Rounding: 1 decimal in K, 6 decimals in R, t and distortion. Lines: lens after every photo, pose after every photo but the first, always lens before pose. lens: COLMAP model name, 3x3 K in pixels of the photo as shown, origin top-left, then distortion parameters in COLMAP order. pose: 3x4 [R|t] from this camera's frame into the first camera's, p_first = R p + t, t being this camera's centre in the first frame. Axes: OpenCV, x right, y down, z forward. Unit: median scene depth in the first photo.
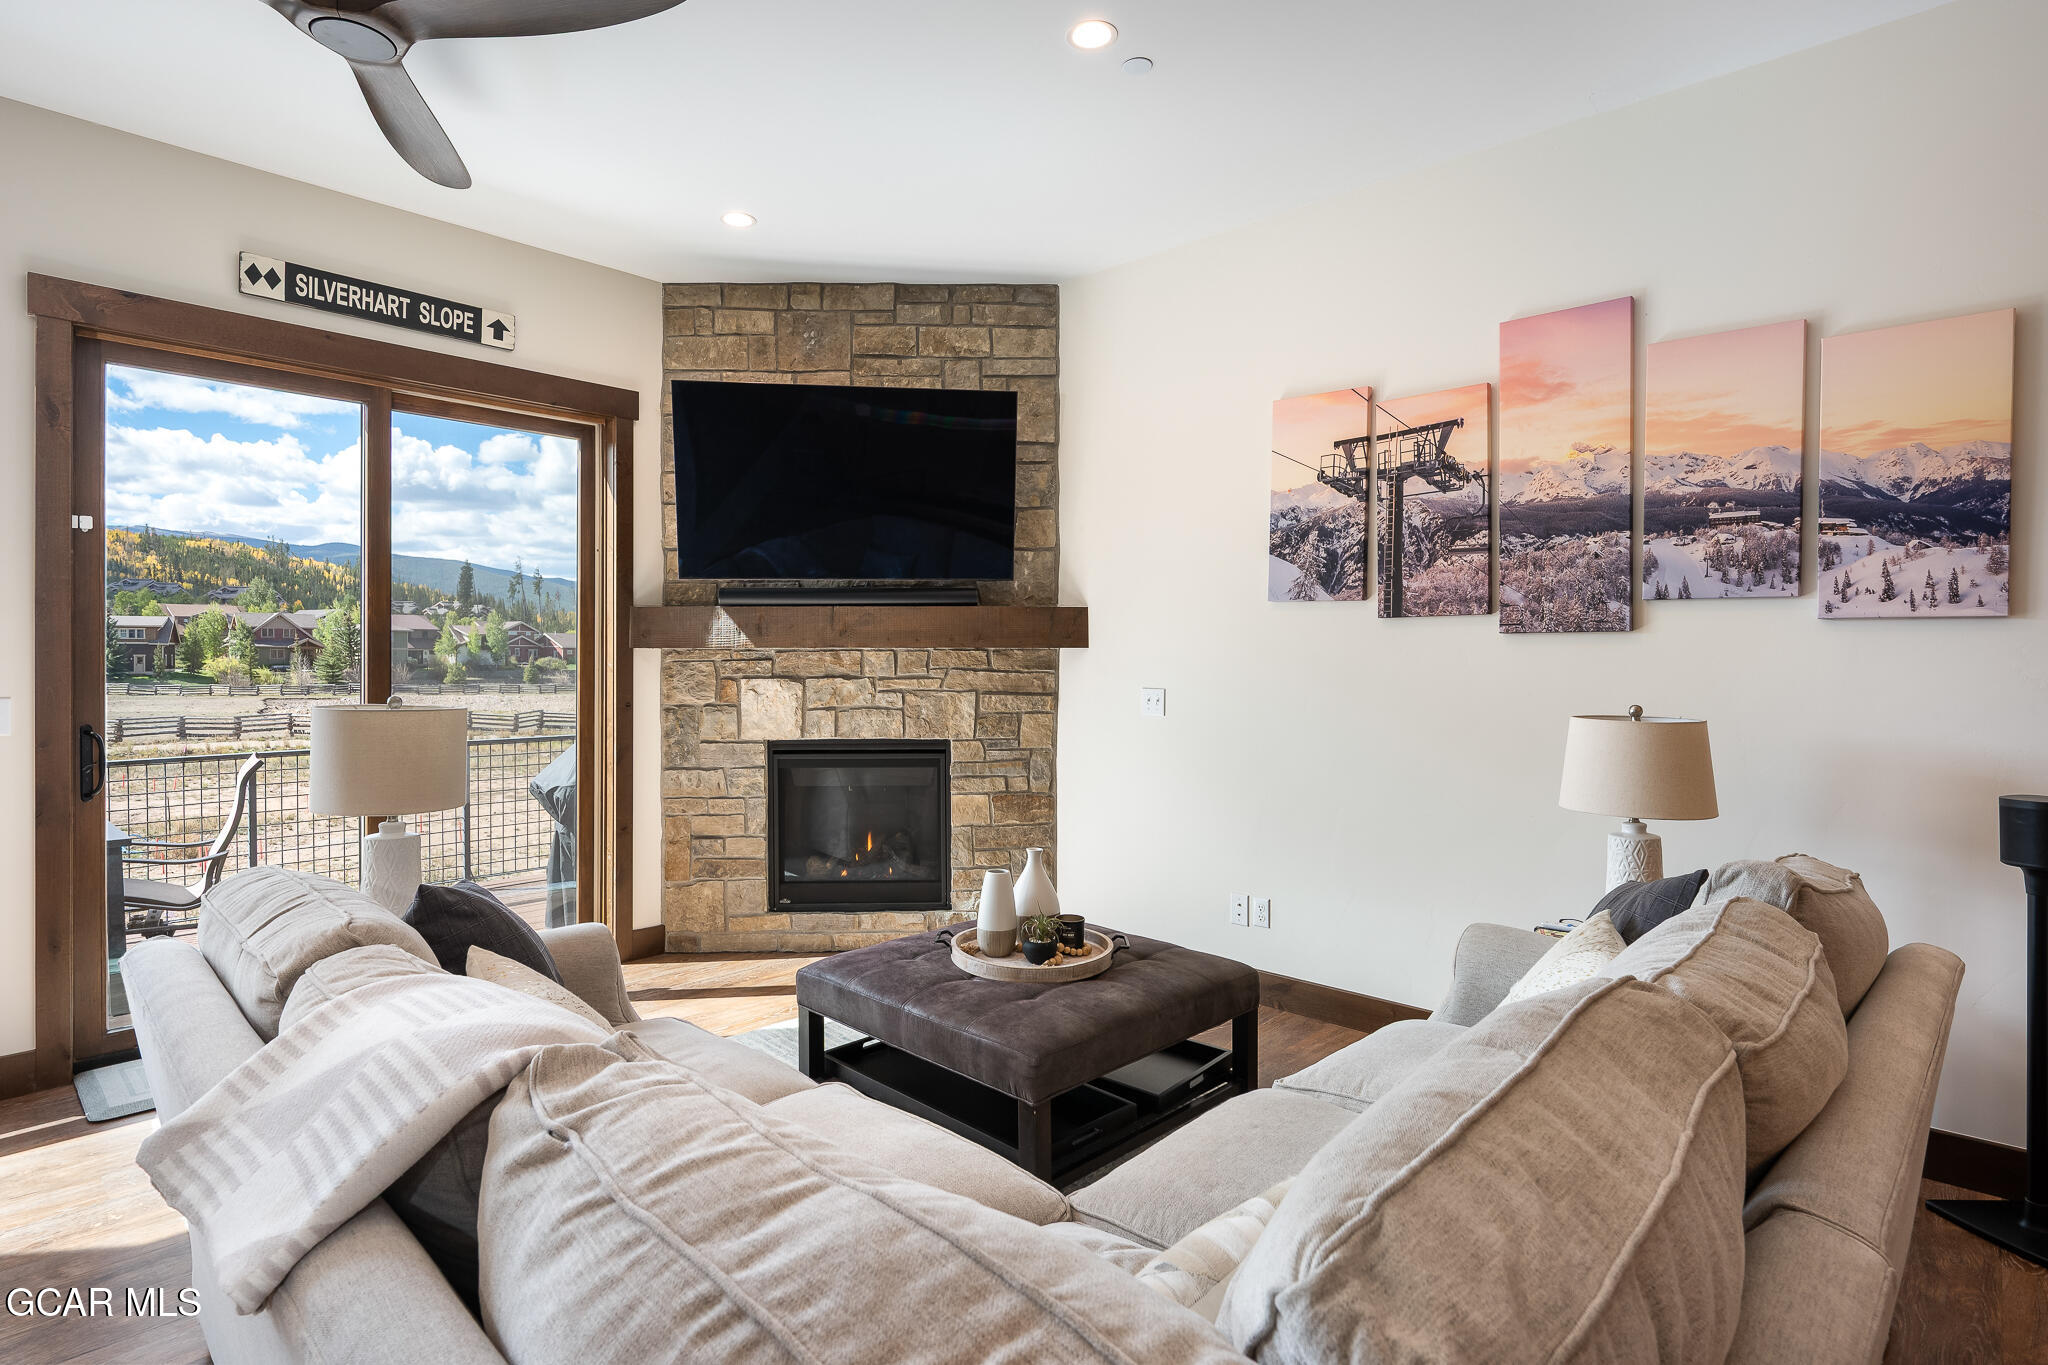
lens RADIAL K [[1044.7, 0, 1009.5], [0, 1044.7, 664.4], [0, 0, 1]] dist [-0.002826, -0.000008]
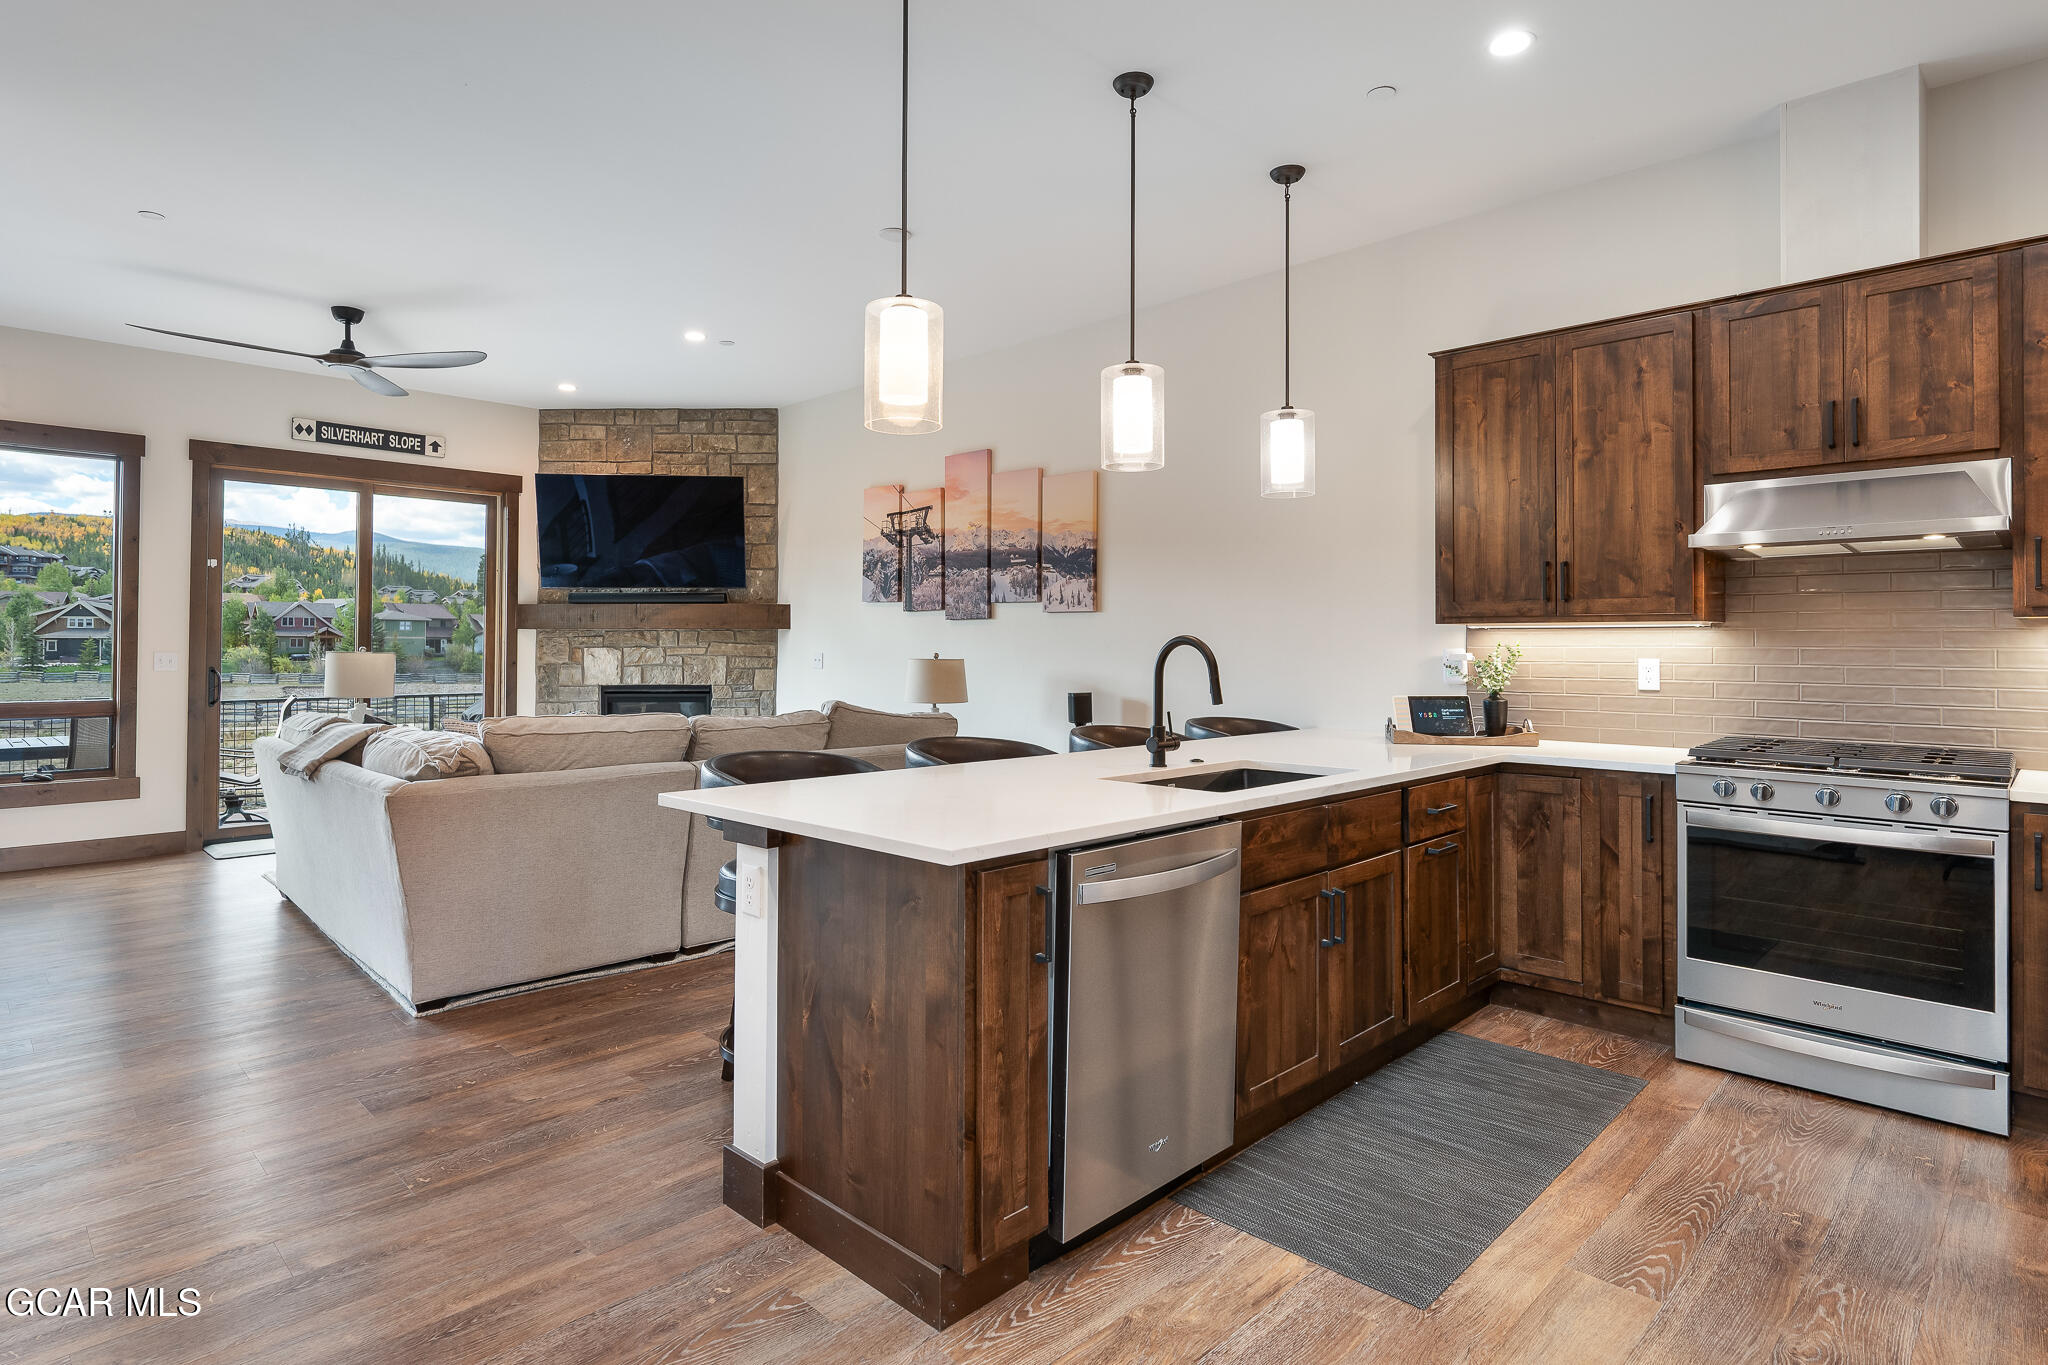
lens RADIAL K [[1076.3, 0, 1015.9], [0, 1076.3, 632.1], [0, 0, 1]] dist [-0.000707, -0.000294]
pose [[0.999744, 0.000532, -0.022617, 0.527135], [-0.001012, 0.999774, -0.021212, 0.027900], [0.022601, 0.021229, 0.999519, -0.778547]]
